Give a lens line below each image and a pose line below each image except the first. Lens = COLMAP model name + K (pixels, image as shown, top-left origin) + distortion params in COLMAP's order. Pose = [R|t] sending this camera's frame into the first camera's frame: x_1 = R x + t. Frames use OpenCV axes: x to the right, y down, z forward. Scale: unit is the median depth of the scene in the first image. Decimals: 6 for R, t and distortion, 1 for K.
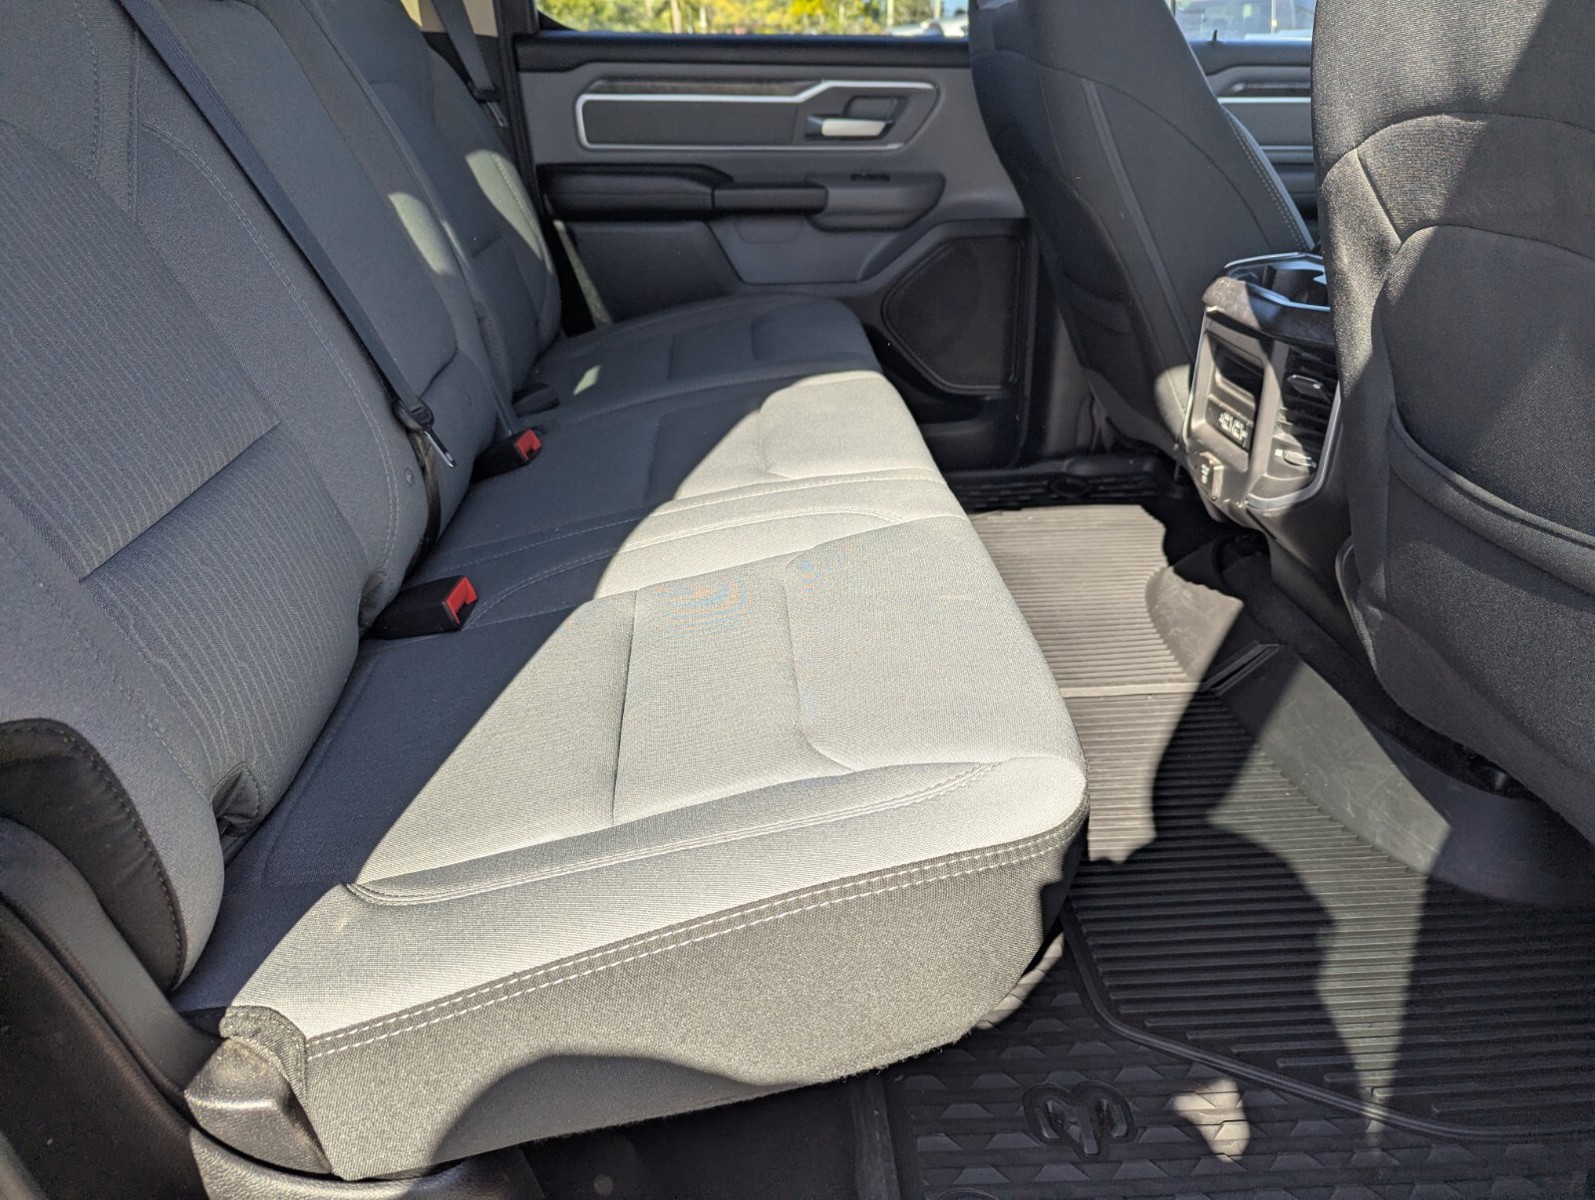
lens RADIAL K [[1137.1, 0, 808.6], [0, 1137.1, 600.9], [0, 0, 1]] dist [0.036708, -0.017876]
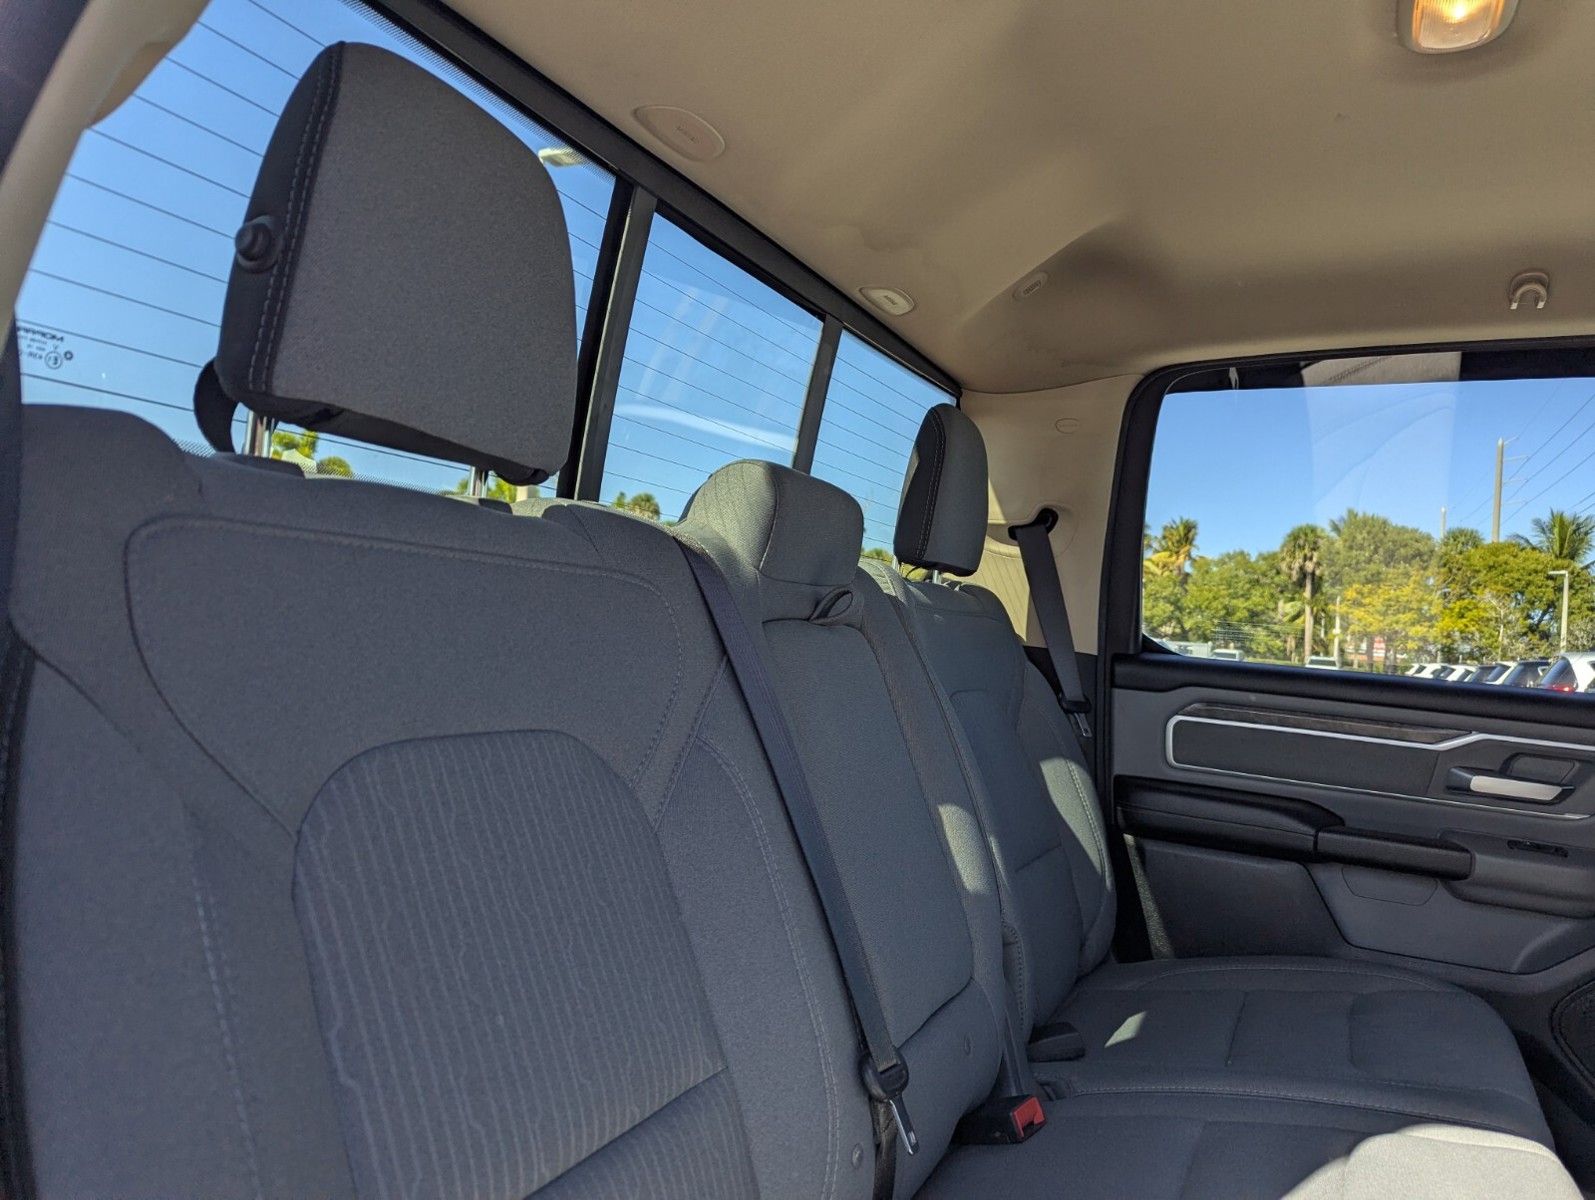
lens RADIAL K [[1137.1, 0, 795.0], [0, 1137.1, 596.2], [0, 0, 1]] dist [0.036708, -0.017876]
pose [[0.863054, 0.058494, -0.501713, -0.000133], [-0.284211, 0.877356, -0.386613, -0.072972], [0.417567, 0.476261, 0.773831, 0.087696]]
